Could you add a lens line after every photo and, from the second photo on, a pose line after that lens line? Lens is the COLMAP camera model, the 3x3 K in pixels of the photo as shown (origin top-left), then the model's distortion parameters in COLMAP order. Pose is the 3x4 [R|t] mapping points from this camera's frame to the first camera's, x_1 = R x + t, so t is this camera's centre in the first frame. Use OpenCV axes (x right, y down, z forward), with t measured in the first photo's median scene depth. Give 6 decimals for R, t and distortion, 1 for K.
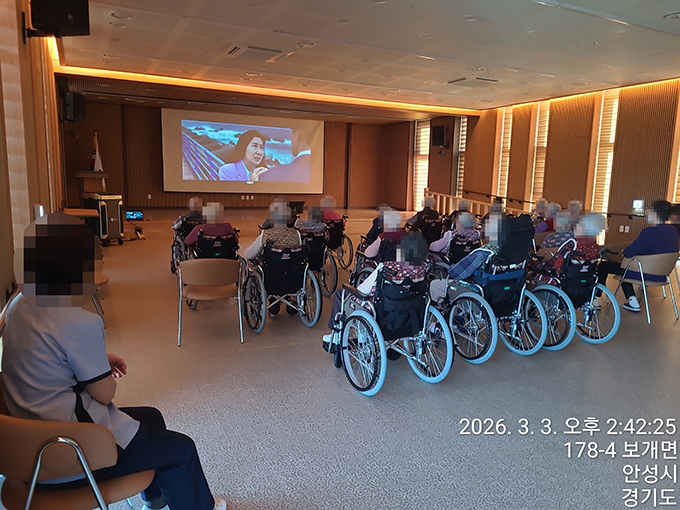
lens RADIAL K [[496.6, 0, 340.0], [0, 496.6, 255.0], [0, 0, 1]] dist [0.048846, 0.001277]
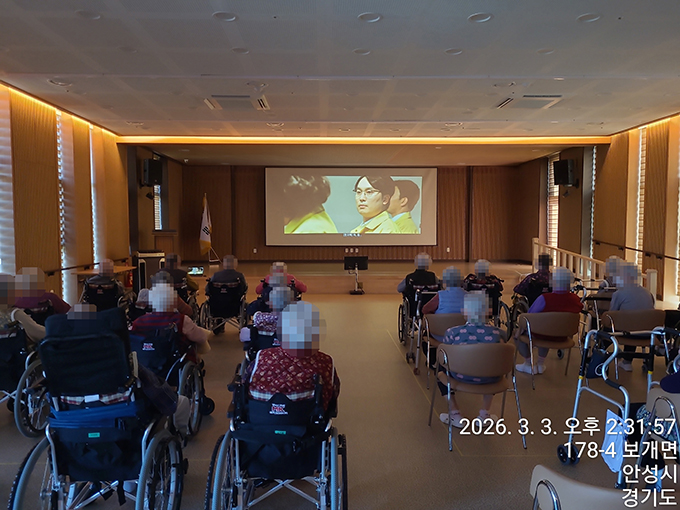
lens RADIAL K [[496.6, 0, 340.0], [0, 496.6, 255.0], [0, 0, 1]] dist [0.048846, 0.001277]
pose [[0.910190, -0.001742, -0.414188, 0.207750], [-0.037925, 0.995440, -0.087526, -0.024896], [0.412452, 0.095373, 0.905973, 0.143102]]
